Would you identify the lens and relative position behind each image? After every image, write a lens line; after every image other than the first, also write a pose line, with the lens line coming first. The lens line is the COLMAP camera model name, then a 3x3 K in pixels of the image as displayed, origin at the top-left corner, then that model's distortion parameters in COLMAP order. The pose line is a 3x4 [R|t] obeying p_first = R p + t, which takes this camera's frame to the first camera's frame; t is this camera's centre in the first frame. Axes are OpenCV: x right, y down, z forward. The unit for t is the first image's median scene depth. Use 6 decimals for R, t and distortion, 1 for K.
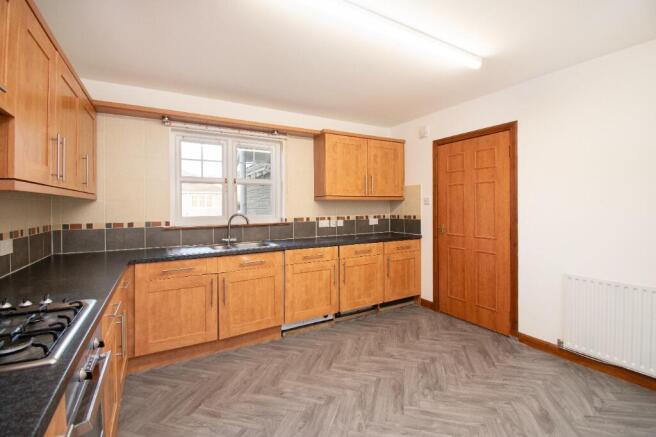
lens RADIAL K [[298.2, 0, 328.1], [0, 298.2, 206.1], [0, 0, 1]] dist [-0.001270, -0.000983]
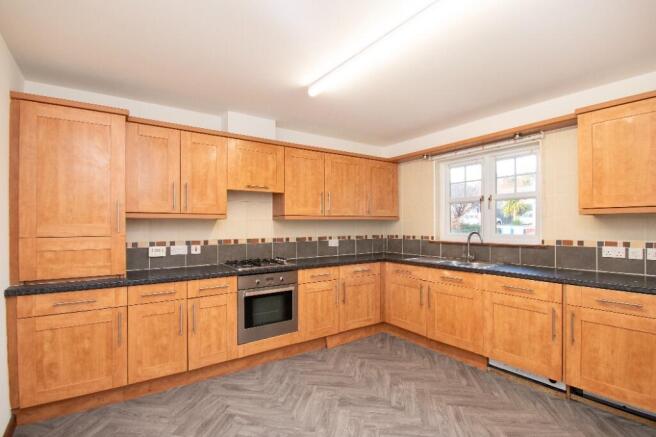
lens RADIAL K [[315.5, 0, 328.0], [0, 315.5, 218.5], [0, 0, 1]] dist [0.000400, -0.001062]
pose [[0.086277, -0.015739, -0.996147, 0.738388], [0.003288, 0.999874, -0.015513, -0.003544], [0.996266, -0.001937, 0.086318, 0.436412]]
